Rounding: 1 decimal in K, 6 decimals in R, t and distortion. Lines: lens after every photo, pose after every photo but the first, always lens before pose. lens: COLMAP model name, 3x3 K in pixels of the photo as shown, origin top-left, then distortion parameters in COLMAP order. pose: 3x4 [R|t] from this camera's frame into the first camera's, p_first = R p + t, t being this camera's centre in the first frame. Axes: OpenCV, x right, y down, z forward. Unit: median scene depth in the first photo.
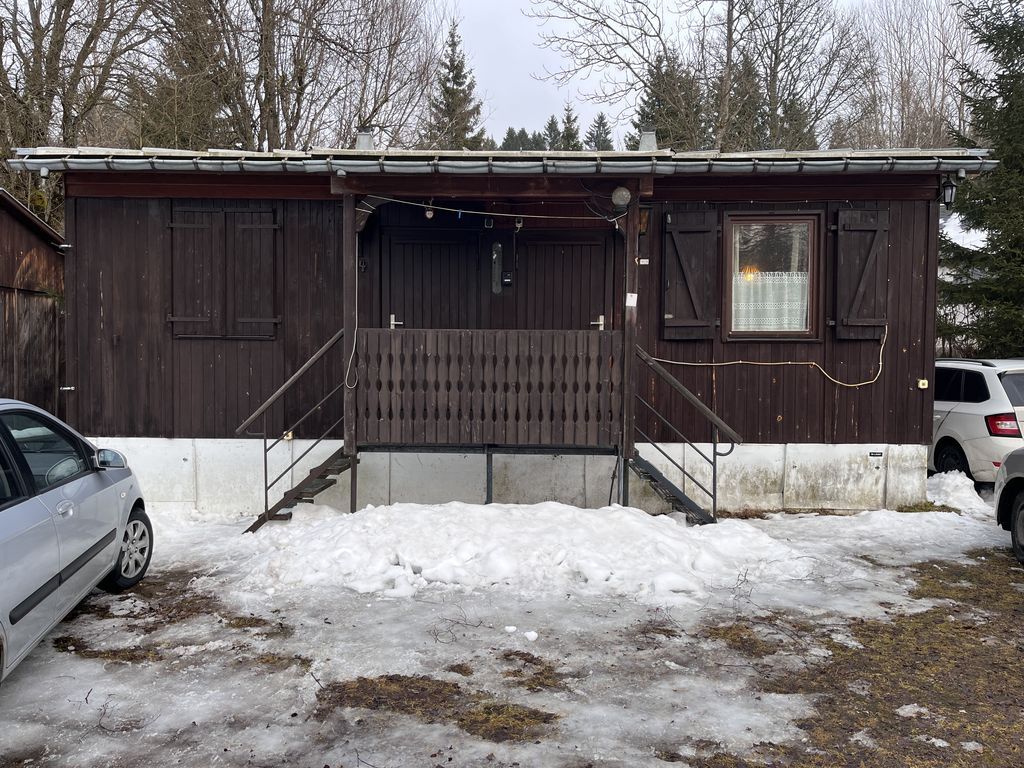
lens RADIAL K [[766.0, 0, 508.2], [0, 766.0, 390.0], [0, 0, 1]] dist [0.014425, 0.000369]
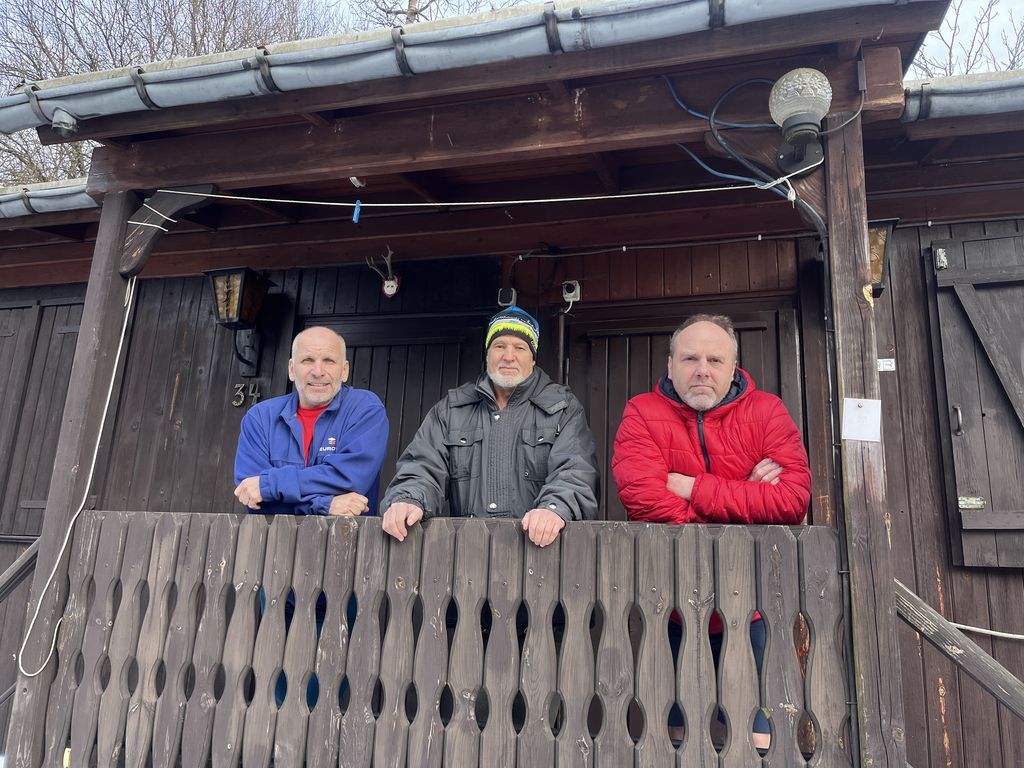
lens RADIAL K [[766.0, 0, 508.2], [0, 766.0, 390.0], [0, 0, 1]] dist [0.014425, 0.000369]
pose [[0.968409, -0.028283, -0.247757, 0.101891], [-0.044497, 0.958002, -0.283288, -0.038786], [0.245364, 0.285363, 0.926480, 0.683152]]
